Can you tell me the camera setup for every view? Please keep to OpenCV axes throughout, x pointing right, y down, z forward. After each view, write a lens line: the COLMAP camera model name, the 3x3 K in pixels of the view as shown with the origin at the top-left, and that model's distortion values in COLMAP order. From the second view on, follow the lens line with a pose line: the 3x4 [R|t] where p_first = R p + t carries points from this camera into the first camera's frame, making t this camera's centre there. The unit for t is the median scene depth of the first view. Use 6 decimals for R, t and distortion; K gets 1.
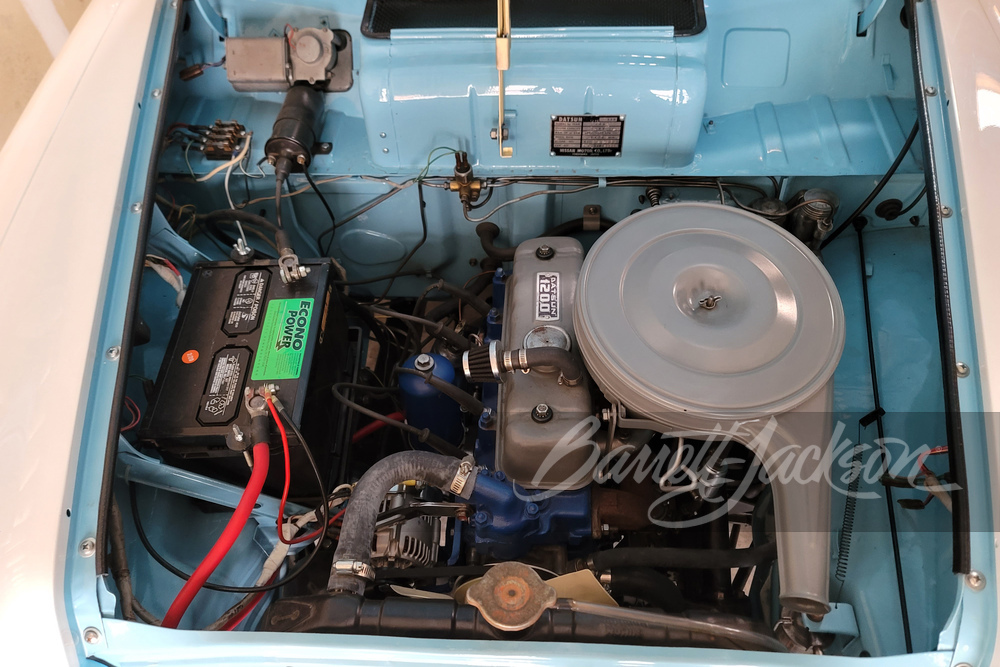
lens RADIAL K [[756.0, 0, 472.2], [0, 756.0, 335.8], [0, 0, 1]] dist [0.045083, 0.000937]
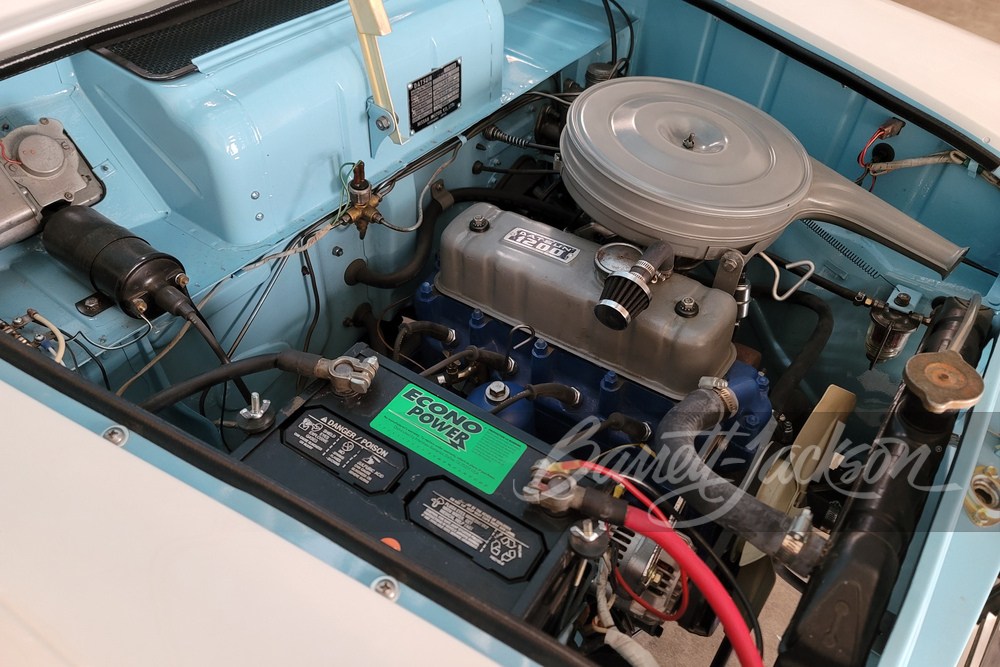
lens RADIAL K [[749.1, 0, 500.0], [0, 749.1, 333.5], [0, 0, 1]] dist [0.036580, -0.001715]
pose [[0.532155, -0.537284, 0.654322, -0.559754], [0.616329, 0.775709, 0.135703, -0.120562], [-0.580474, 0.331062, 0.743941, 0.389203]]
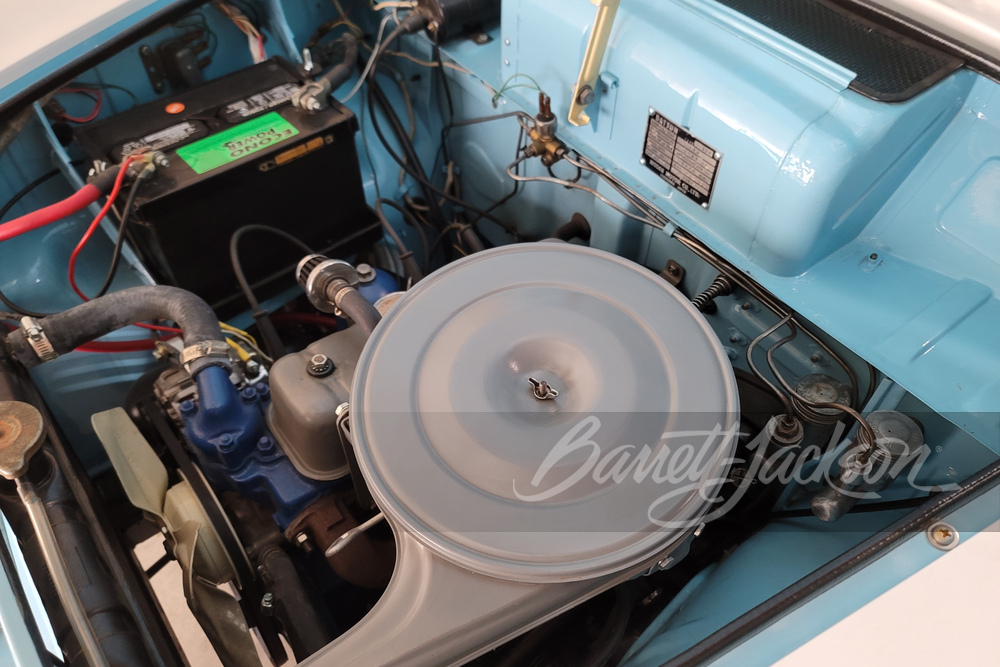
lens RADIAL K [[749.1, 0, 500.0], [0, 749.1, 333.5], [0, 0, 1]] dist [0.036580, -0.001715]
pose [[0.656856, 0.607925, -0.446058, 0.472923], [-0.617281, 0.773284, 0.144899, -0.134564], [0.433018, 0.180165, 0.883197, 0.323121]]
